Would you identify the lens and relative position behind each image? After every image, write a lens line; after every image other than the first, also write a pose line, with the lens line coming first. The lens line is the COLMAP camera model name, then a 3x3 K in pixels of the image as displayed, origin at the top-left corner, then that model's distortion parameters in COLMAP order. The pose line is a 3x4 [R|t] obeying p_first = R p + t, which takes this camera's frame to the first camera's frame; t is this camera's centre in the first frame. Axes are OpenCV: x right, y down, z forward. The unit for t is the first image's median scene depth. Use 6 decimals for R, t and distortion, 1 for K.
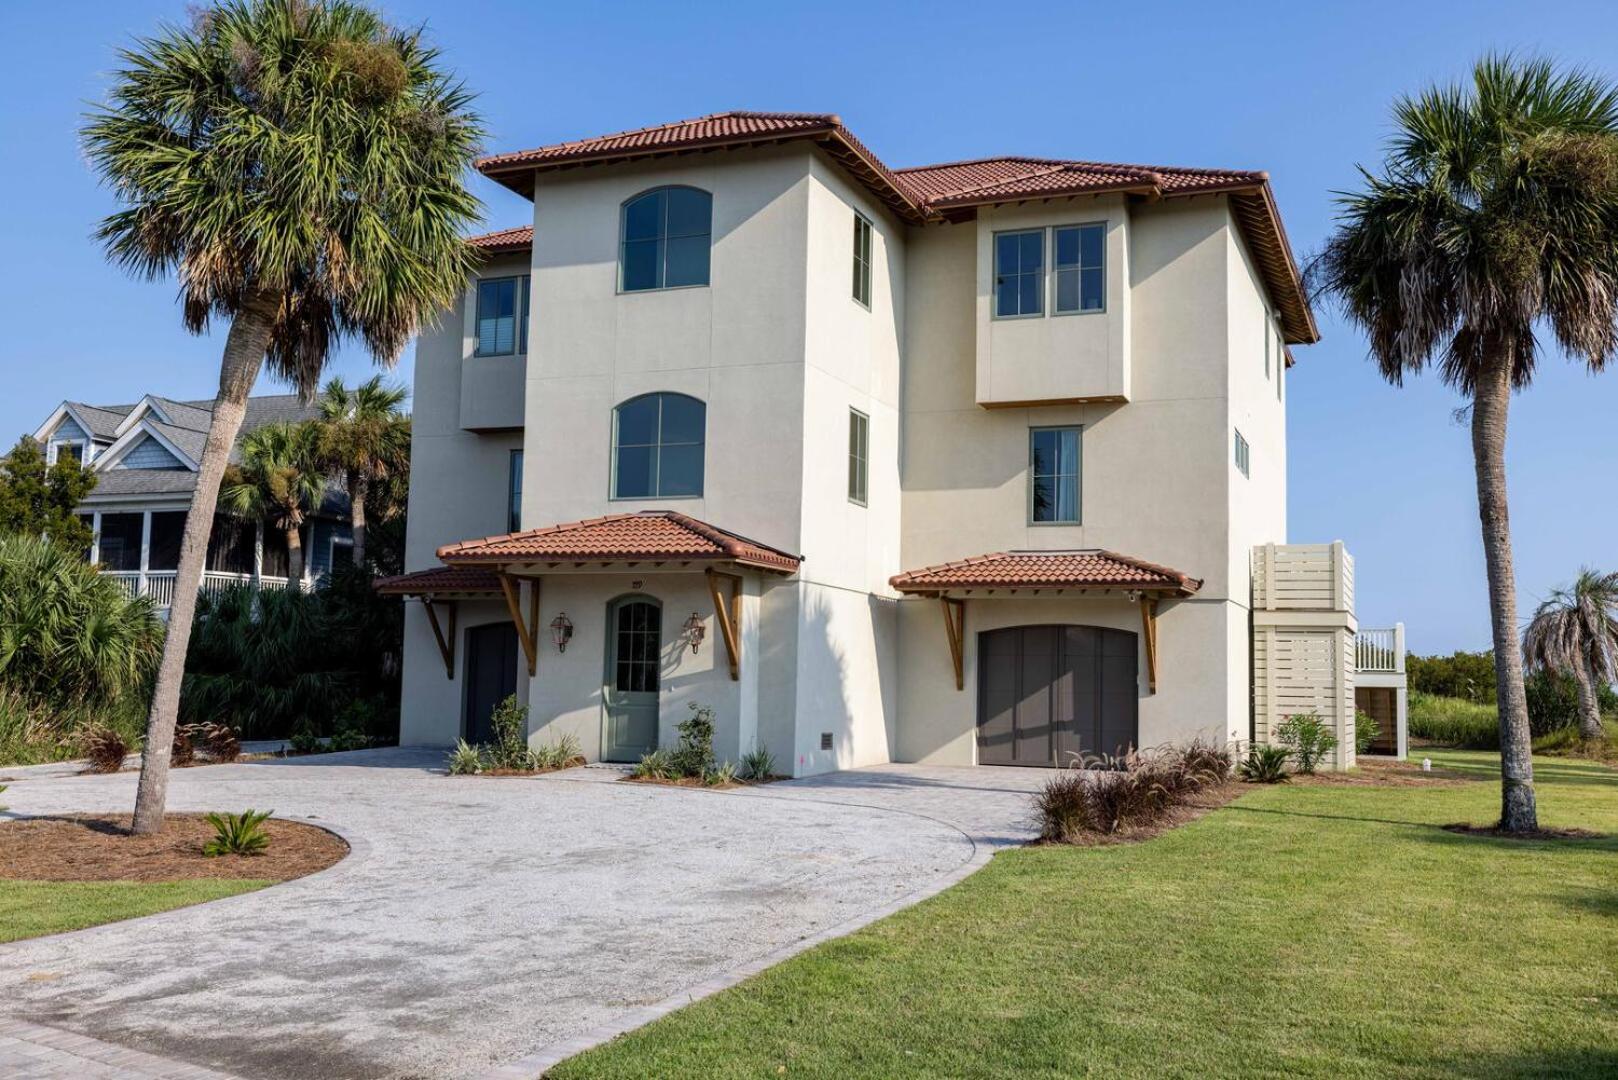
lens RADIAL K [[1534.6, 0, 807.7], [0, 1534.6, 574.6], [0, 0, 1]] dist [0.000170, 0.016843]
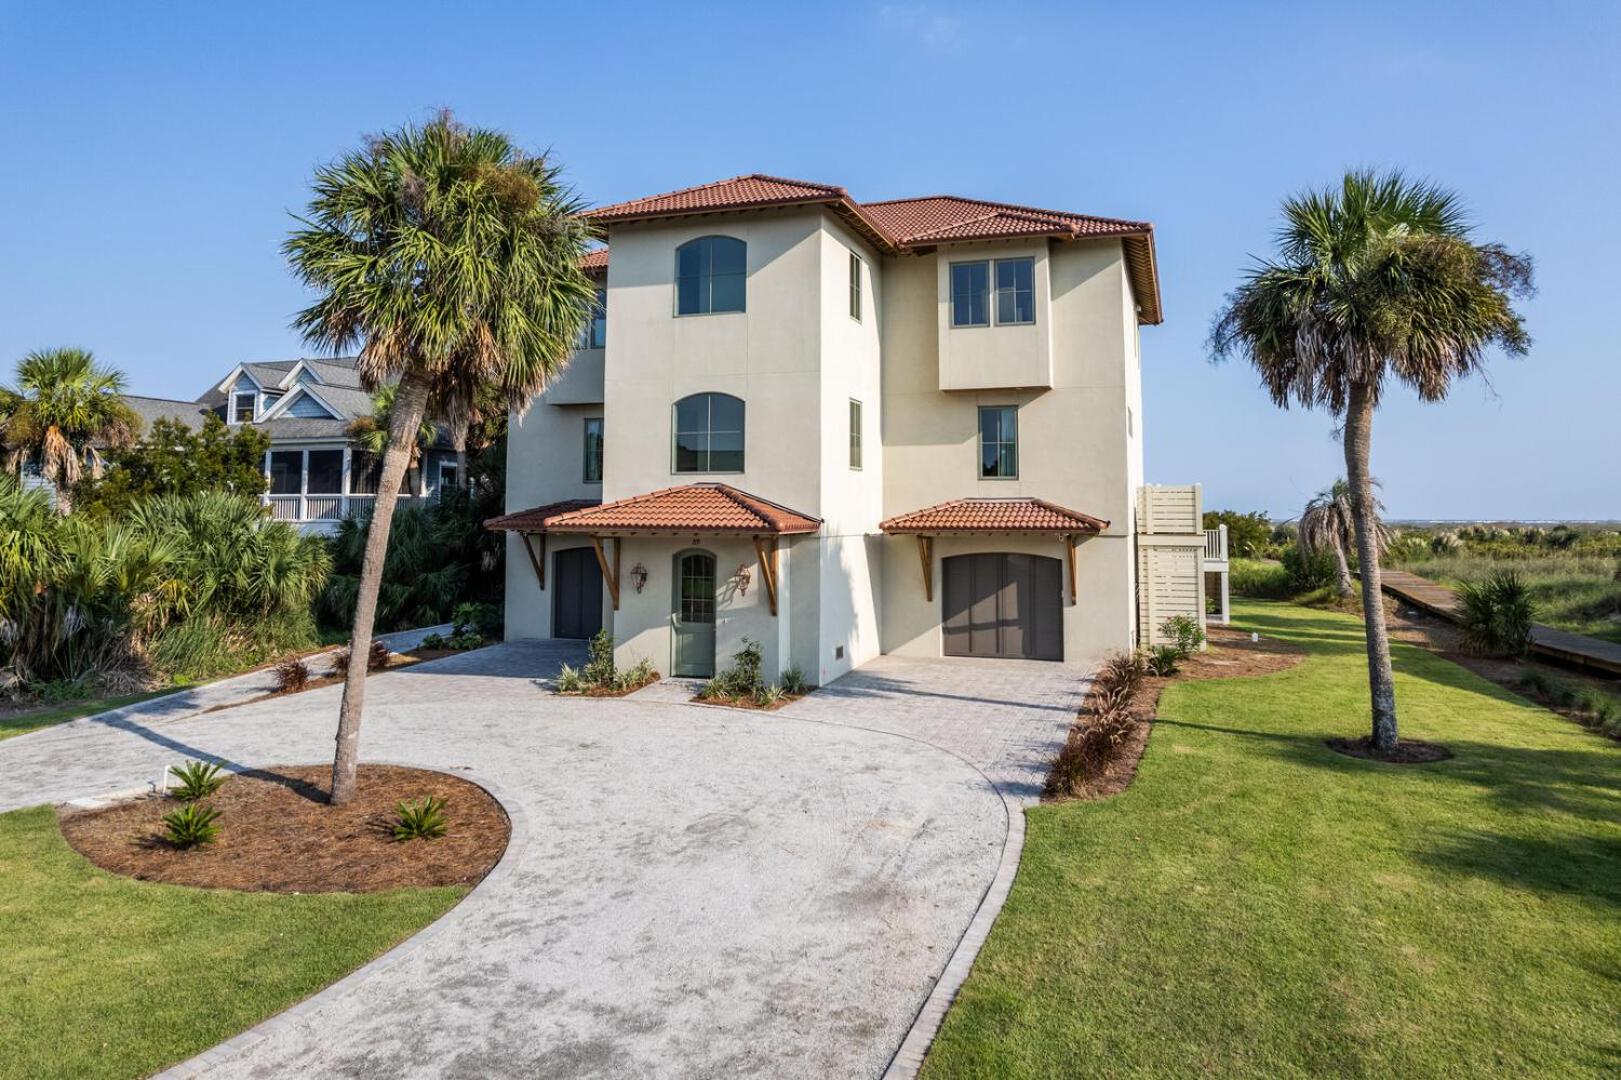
lens RADIAL K [[1064.9, 0, 813.8], [0, 1064.9, 434.2], [0, 0, 1]] dist [-0.064024, 0.057626]
pose [[0.998290, -0.016105, 0.056186, -0.058452], [0.016147, 0.999870, -0.000294, -0.081334], [-0.056174, 0.001200, 0.998420, 0.080752]]
